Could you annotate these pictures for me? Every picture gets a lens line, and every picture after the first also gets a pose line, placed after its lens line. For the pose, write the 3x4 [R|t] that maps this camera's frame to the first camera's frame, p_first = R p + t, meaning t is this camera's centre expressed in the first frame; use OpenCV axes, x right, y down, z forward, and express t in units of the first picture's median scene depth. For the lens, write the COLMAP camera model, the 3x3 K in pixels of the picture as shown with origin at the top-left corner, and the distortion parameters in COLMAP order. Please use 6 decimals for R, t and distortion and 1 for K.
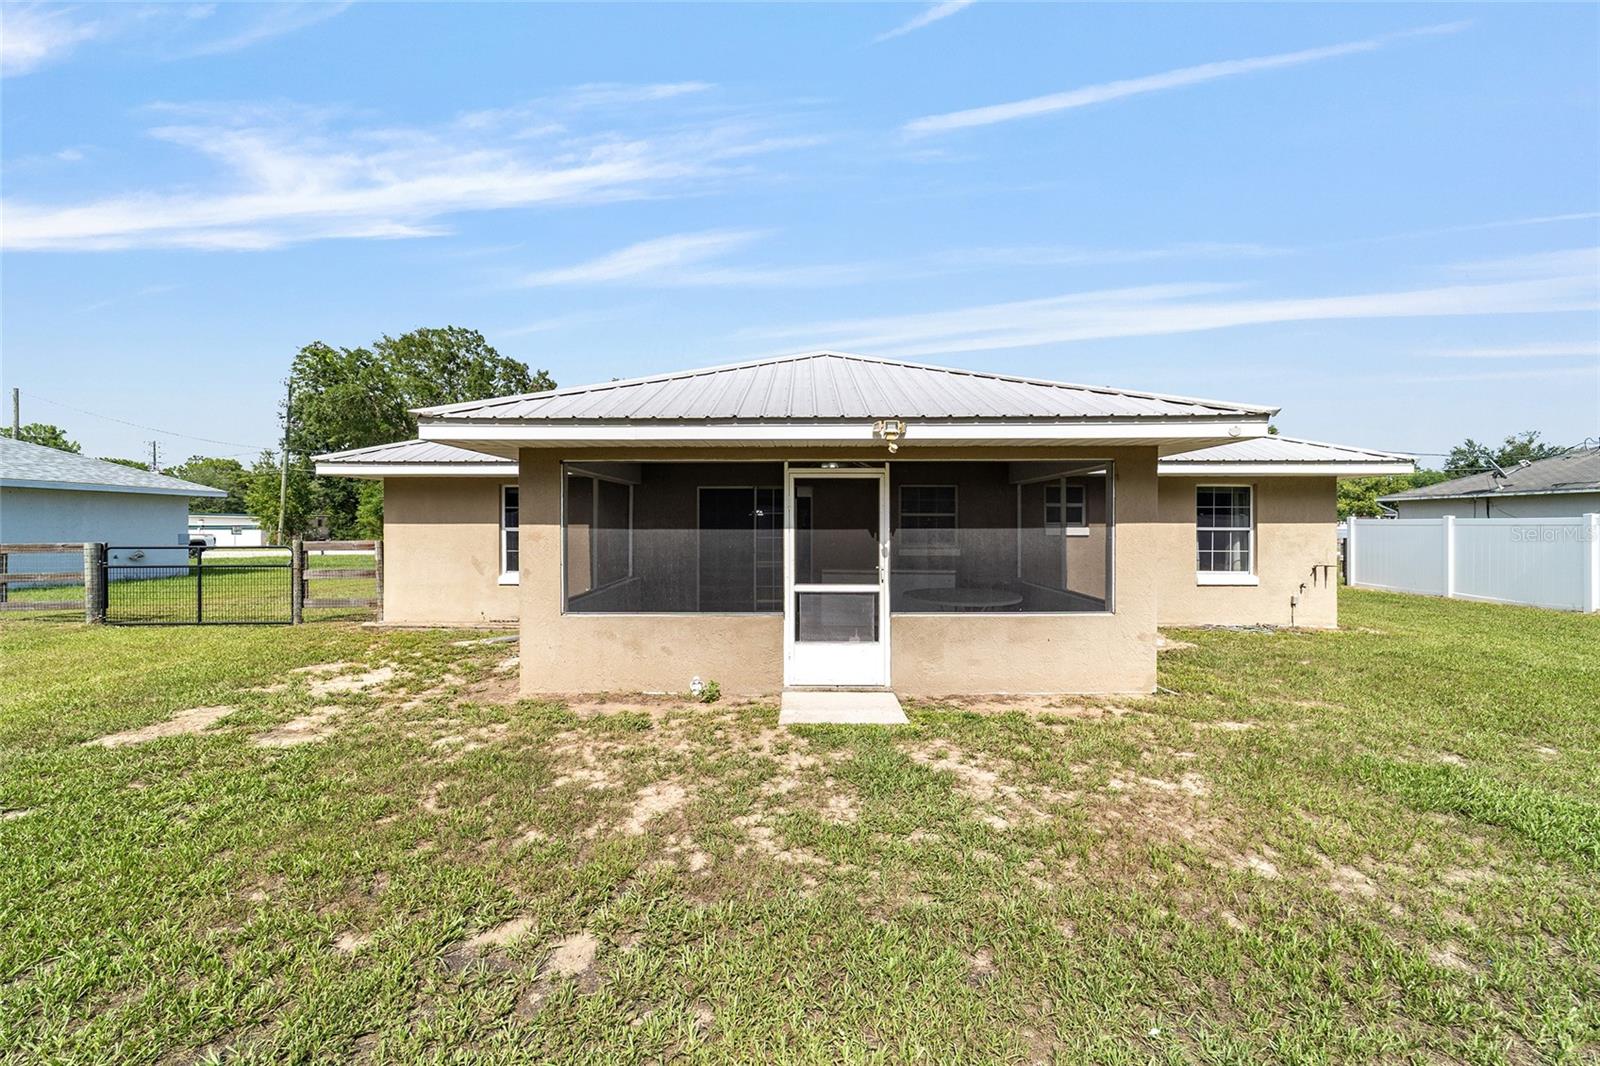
lens RADIAL K [[614.4, 0, 797.9], [0, 614.4, 525.8], [0, 0, 1]] dist [-0.017512, 0.007210]
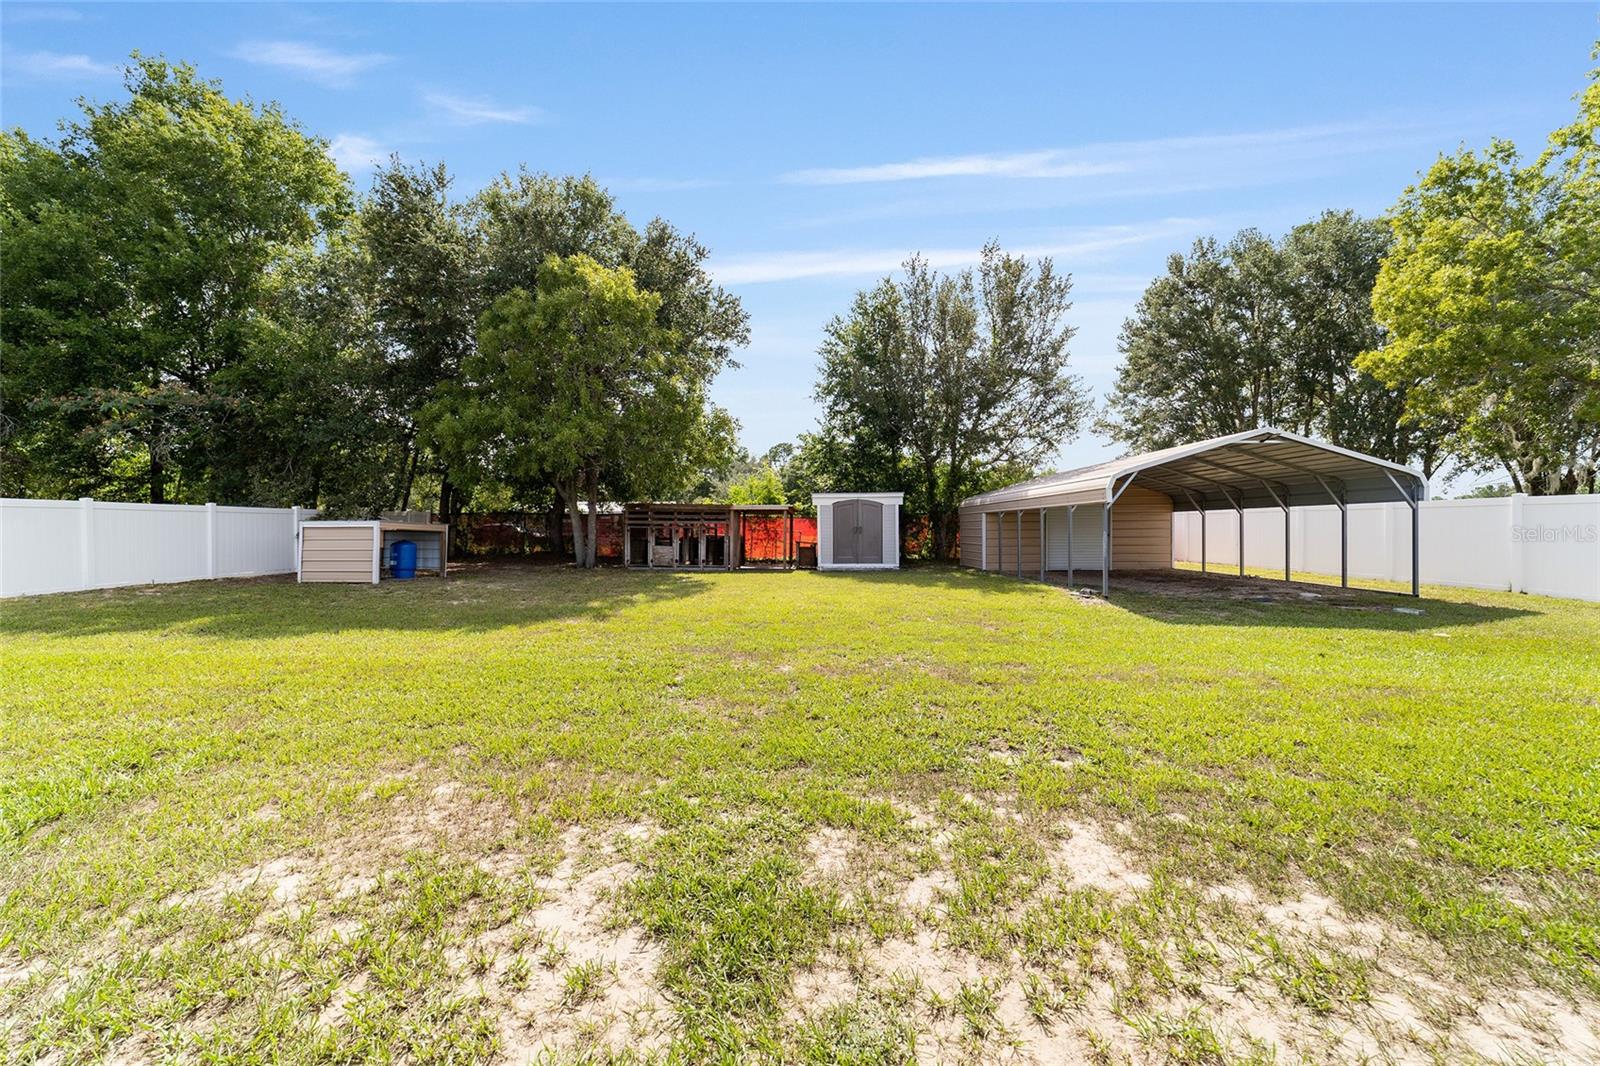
lens RADIAL K [[614.4, 0, 795.9], [0, 614.4, 527.1], [0, 0, 1]] dist [-0.017512, 0.007210]
pose [[-0.999978, -0.001804, 0.006431, 0.063300], [-0.001896, 0.999896, -0.014330, 0.053303], [-0.006405, -0.014342, -0.999877, 1.037301]]
